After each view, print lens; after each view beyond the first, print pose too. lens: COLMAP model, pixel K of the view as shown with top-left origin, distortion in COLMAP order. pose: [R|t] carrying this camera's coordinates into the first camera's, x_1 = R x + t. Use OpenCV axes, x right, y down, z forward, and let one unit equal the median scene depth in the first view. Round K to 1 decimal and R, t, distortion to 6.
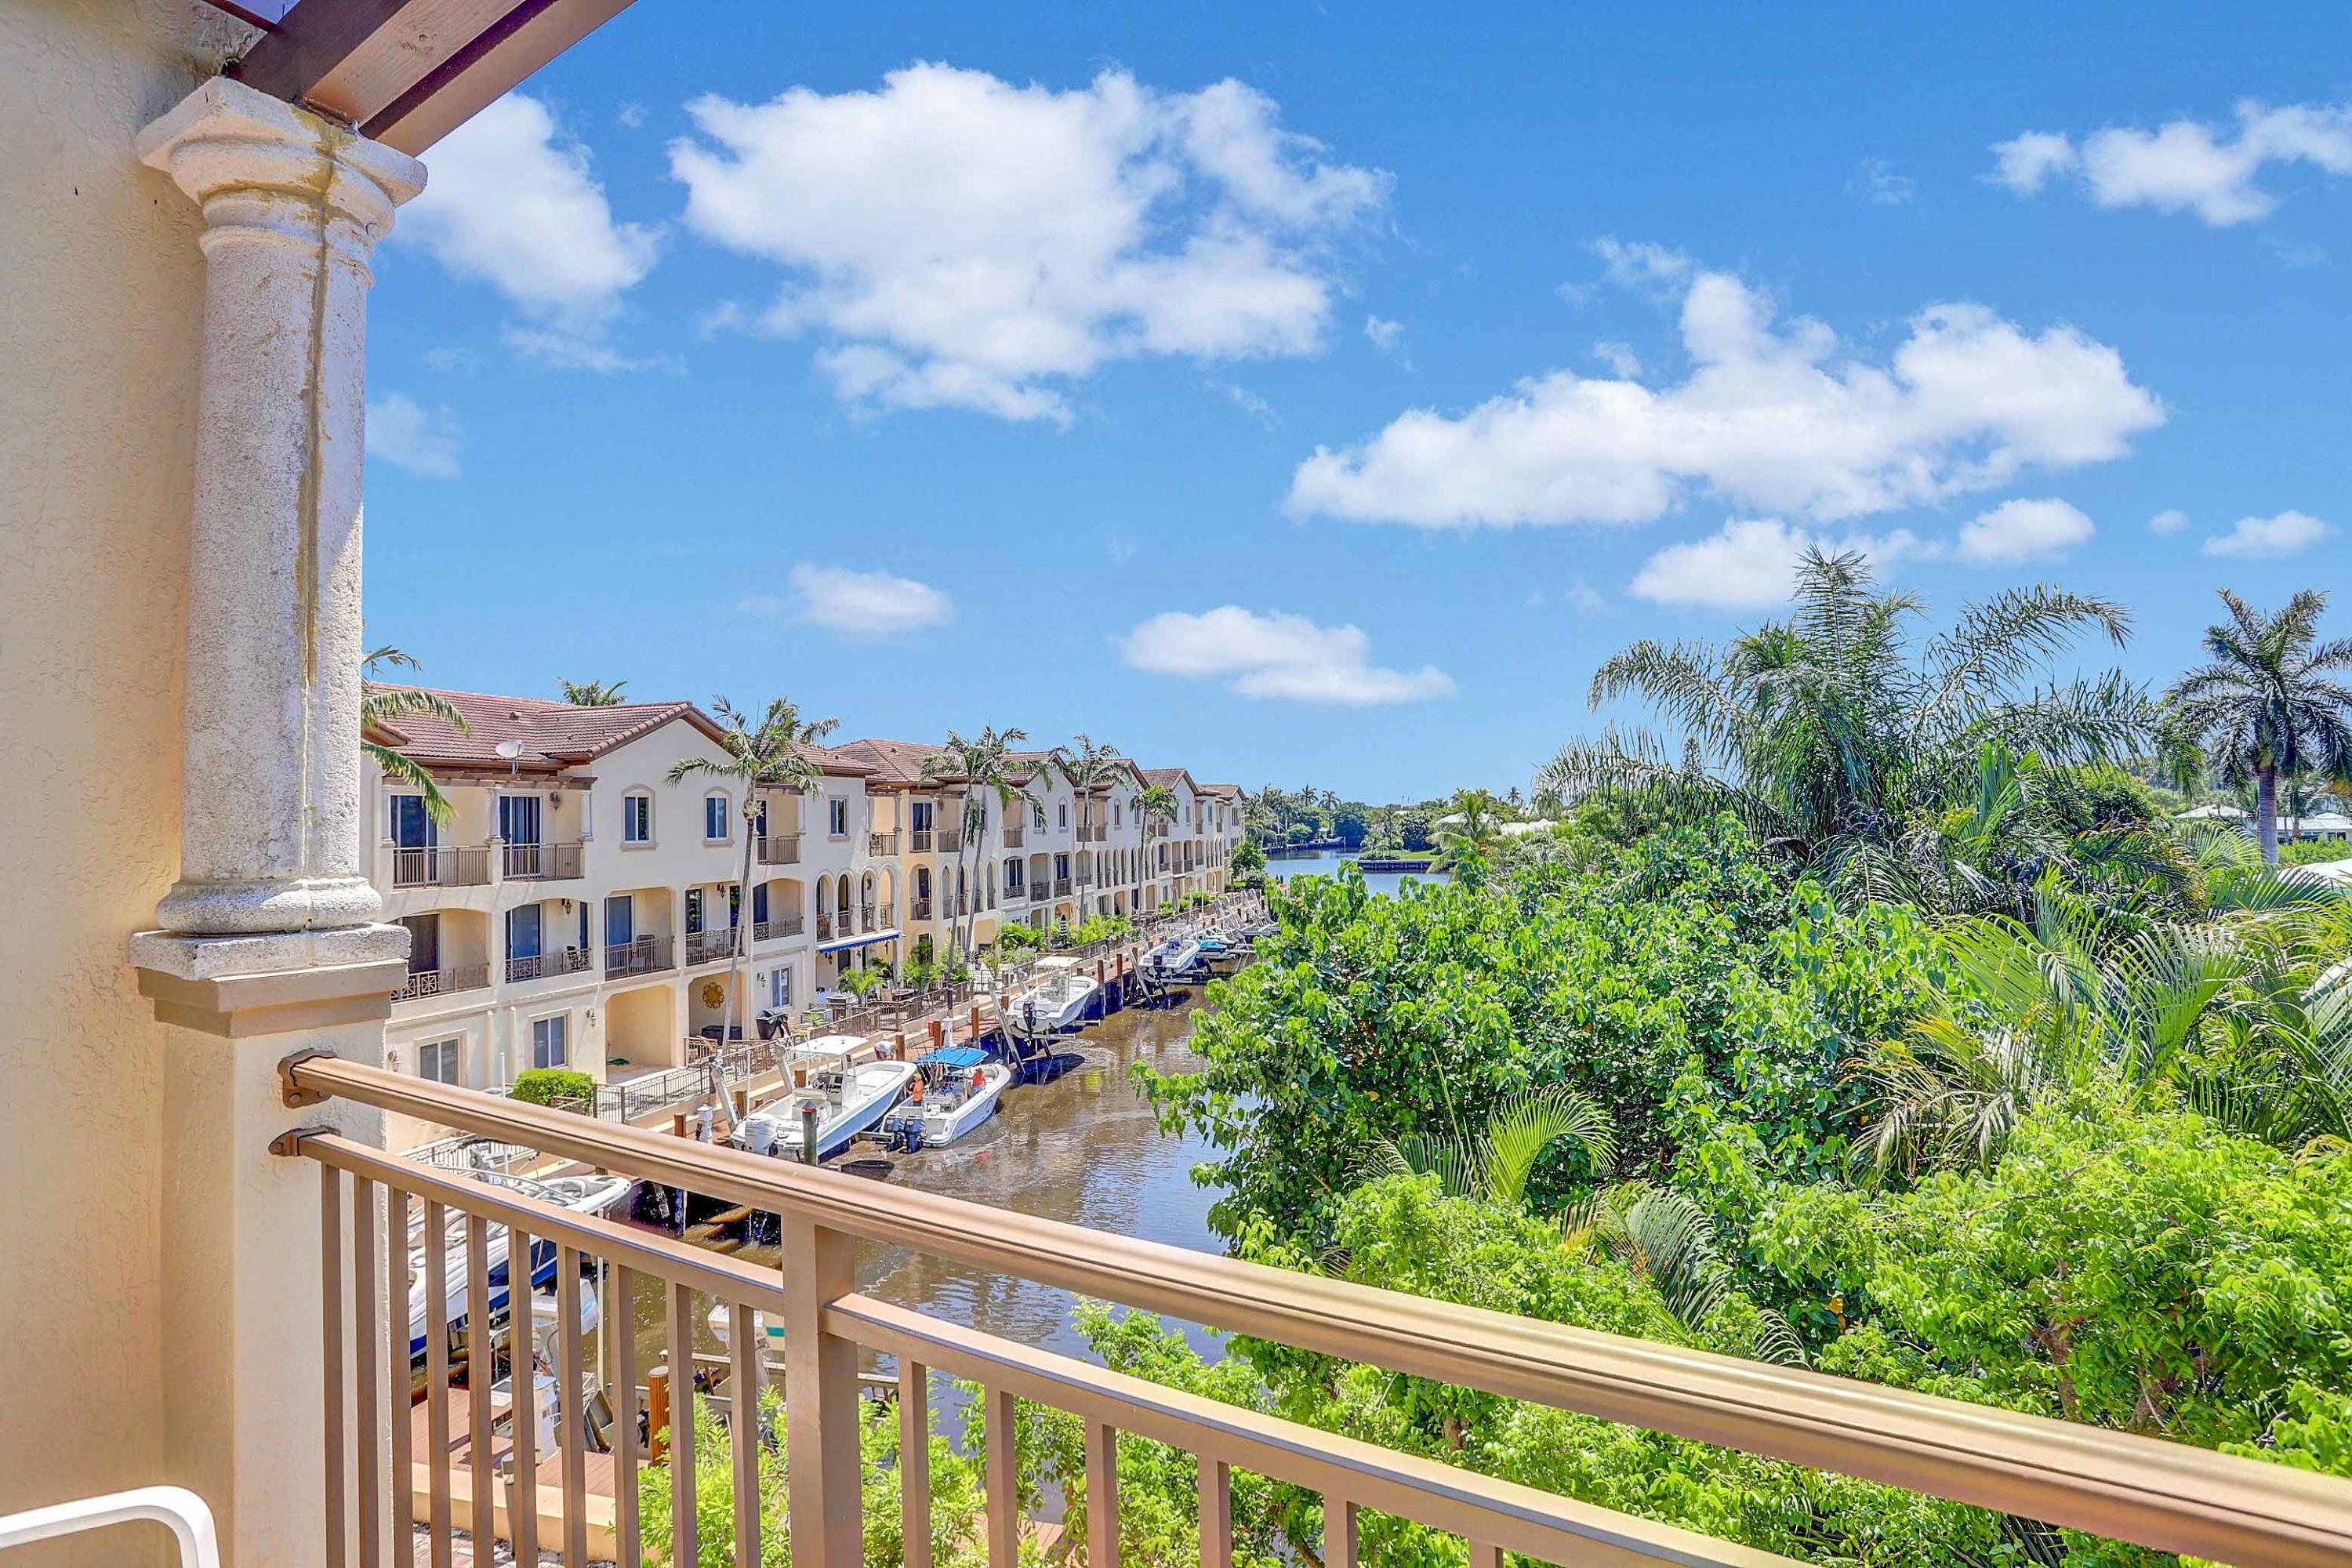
lens RADIAL K [[1149.1, 0, 1182.5], [0, 1149.1, 761.2], [0, 0, 1]] dist [-0.062747, 0.024912]
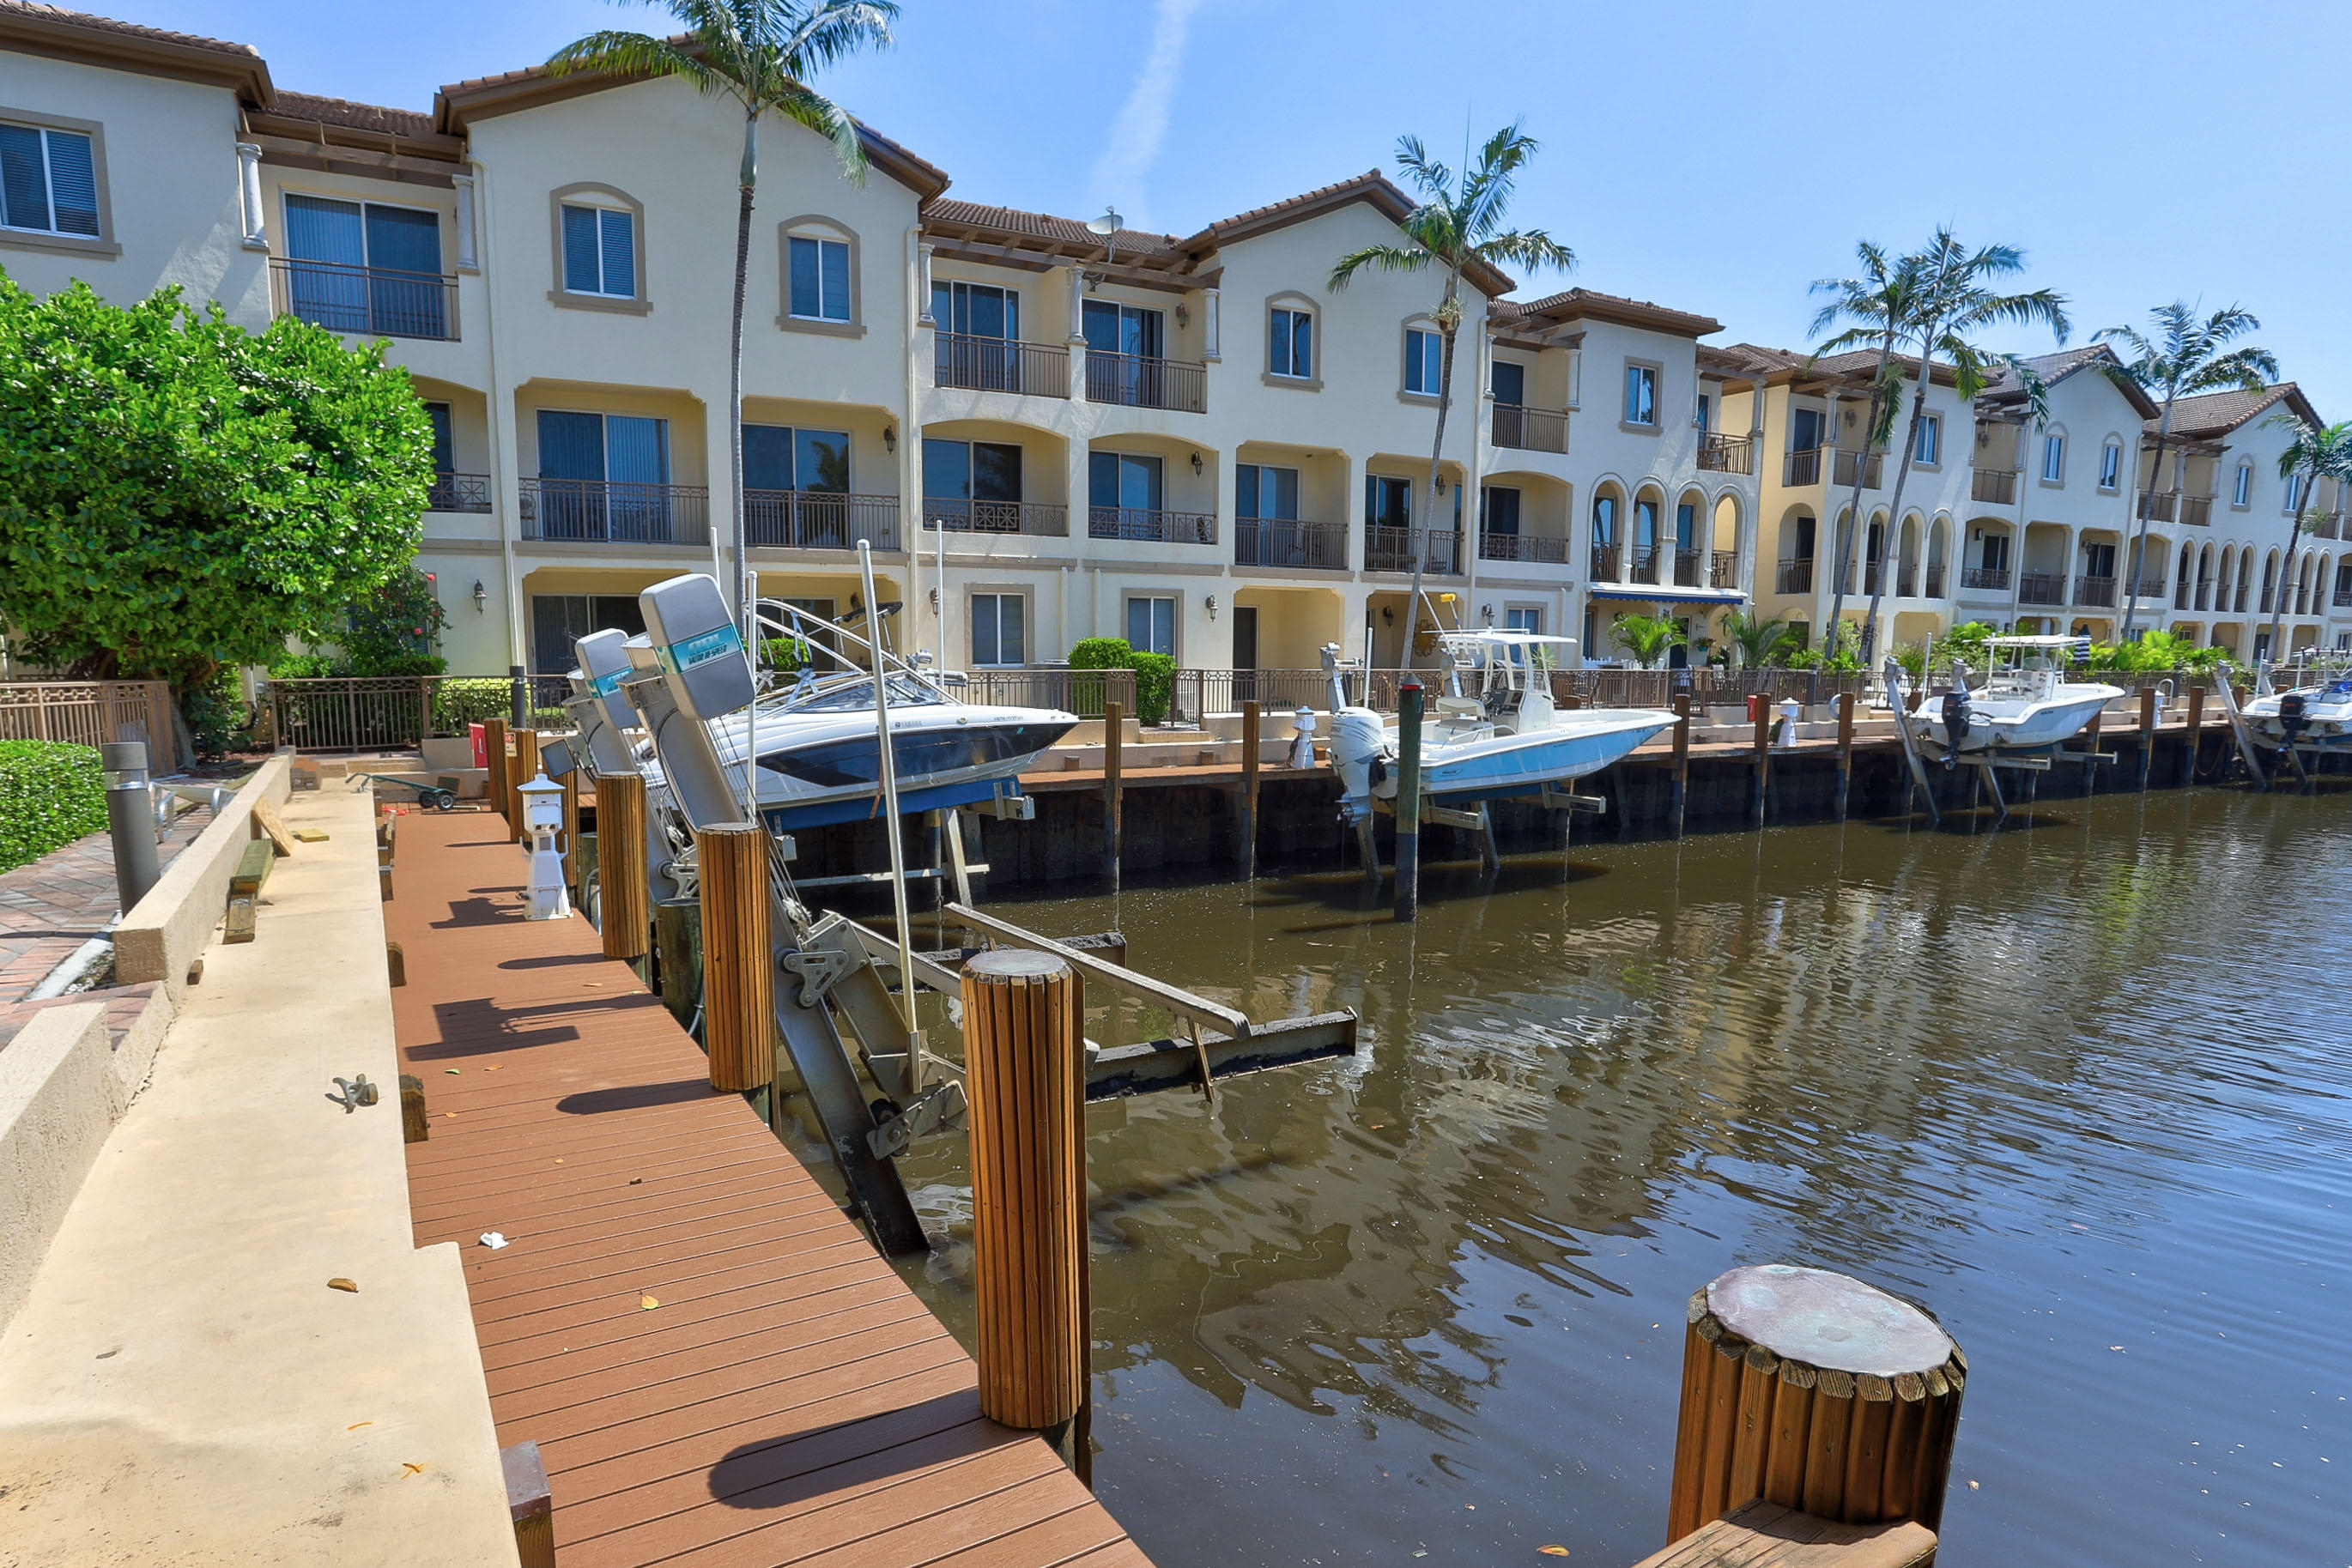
lens RADIAL K [[1281.1, 0, 1069.5], [0, 1281.1, 823.6], [0, 0, 1]] dist [-0.063352, 0.032539]
pose [[0.679320, 0.120481, -0.723885, 0.017674], [0.016582, 0.983659, 0.179279, 0.122058], [0.733655, -0.133791, 0.666221, 0.204473]]
